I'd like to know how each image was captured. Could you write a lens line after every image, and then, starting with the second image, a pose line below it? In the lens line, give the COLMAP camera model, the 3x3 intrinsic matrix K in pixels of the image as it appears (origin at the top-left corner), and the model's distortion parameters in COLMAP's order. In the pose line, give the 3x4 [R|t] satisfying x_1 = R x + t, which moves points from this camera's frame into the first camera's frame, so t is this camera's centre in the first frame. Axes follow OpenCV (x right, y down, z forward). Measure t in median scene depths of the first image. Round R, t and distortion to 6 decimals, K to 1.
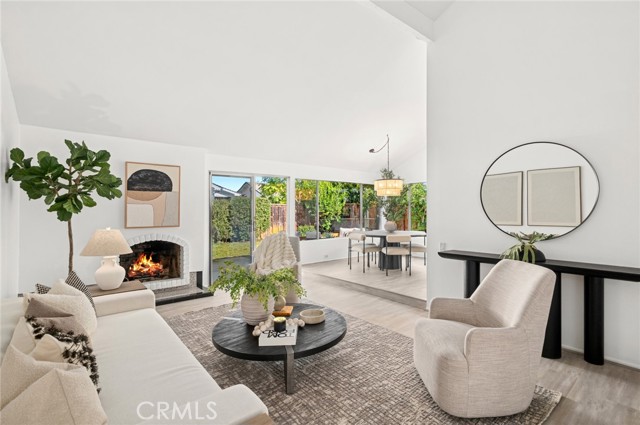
lens RADIAL K [[297.3, 0, 315.2], [0, 297.3, 216.1], [0, 0, 1]] dist [-0.000626, 0.000466]
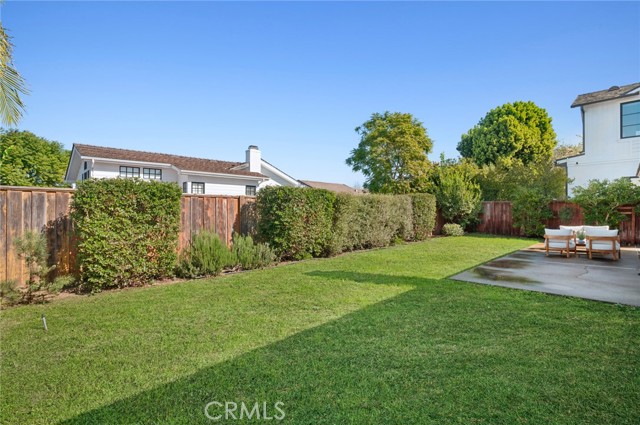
lens RADIAL K [[297.3, 0, 317.0], [0, 297.3, 210.0], [0, 0, 1]] dist [-0.000626, 0.000466]
pose [[0.995453, 0.001487, 0.095239, -1.405499], [0.000380, 0.999808, -0.019579, 0.012735], [-0.095250, 0.019526, 0.995262, 0.203474]]
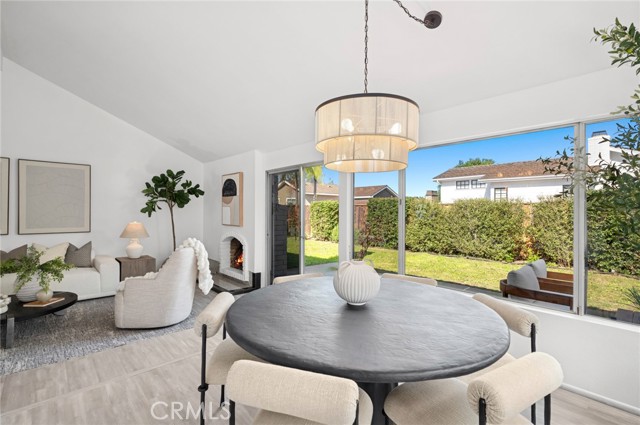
lens RADIAL K [[297.3, 0, 321.5], [0, 297.3, 209.9], [0, 0, 1]] dist [-0.000626, 0.000466]
pose [[0.075653, 0.003671, -0.997127, 0.536570], [-0.026692, 0.999642, 0.001655, -0.029486], [0.996777, 0.026490, 0.075724, 0.973603]]
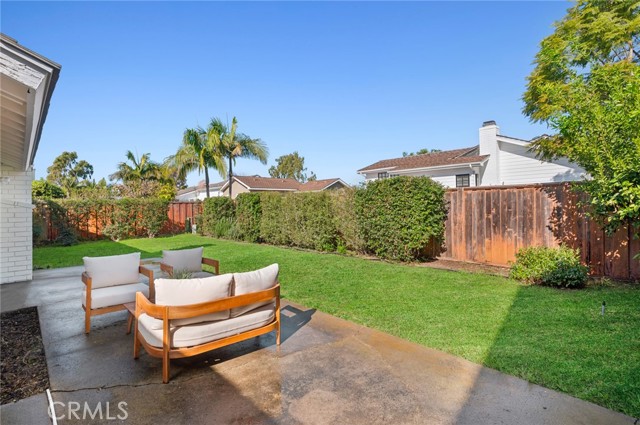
lens RADIAL K [[308.1, 0, 325.3], [0, 308.1, 209.8], [0, 0, 1]] dist [0.005022, -0.001132]
pose [[0.110504, 0.017064, -0.993729, 0.697201], [-0.000778, 0.999854, 0.017082, -0.035833], [0.993875, -0.001115, 0.110501, 1.791797]]
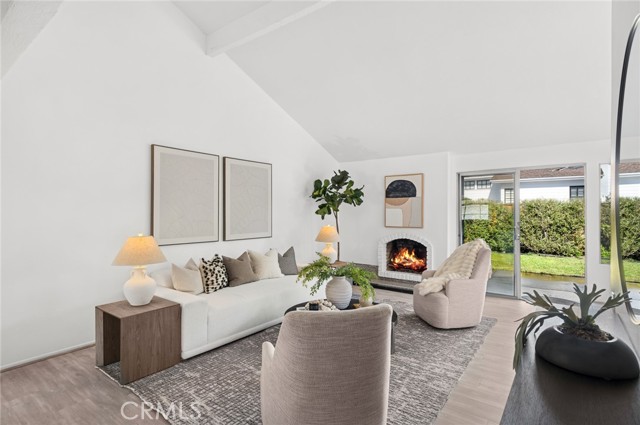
lens RADIAL K [[325.2, 0, 323.4], [0, 325.2, 212.6], [0, 0, 1]] dist [-0.005654, -0.000345]
pose [[0.249740, 0.005859, -0.968295, 0.491310], [-0.017539, 0.999845, 0.001526, -0.014593], [0.968154, 0.016602, 0.249804, 0.275903]]
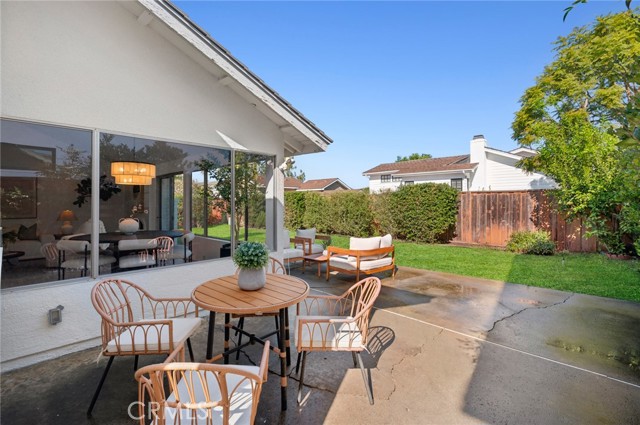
lens RADIAL K [[297.3, 0, 317.5], [0, 297.3, 208.7], [0, 0, 1]] dist [-0.000626, 0.000466]
pose [[0.137020, 0.024768, -0.990259, 1.067635], [-0.013681, 0.999639, 0.023109, -0.032428], [0.990474, 0.010382, 0.137309, 1.401034]]
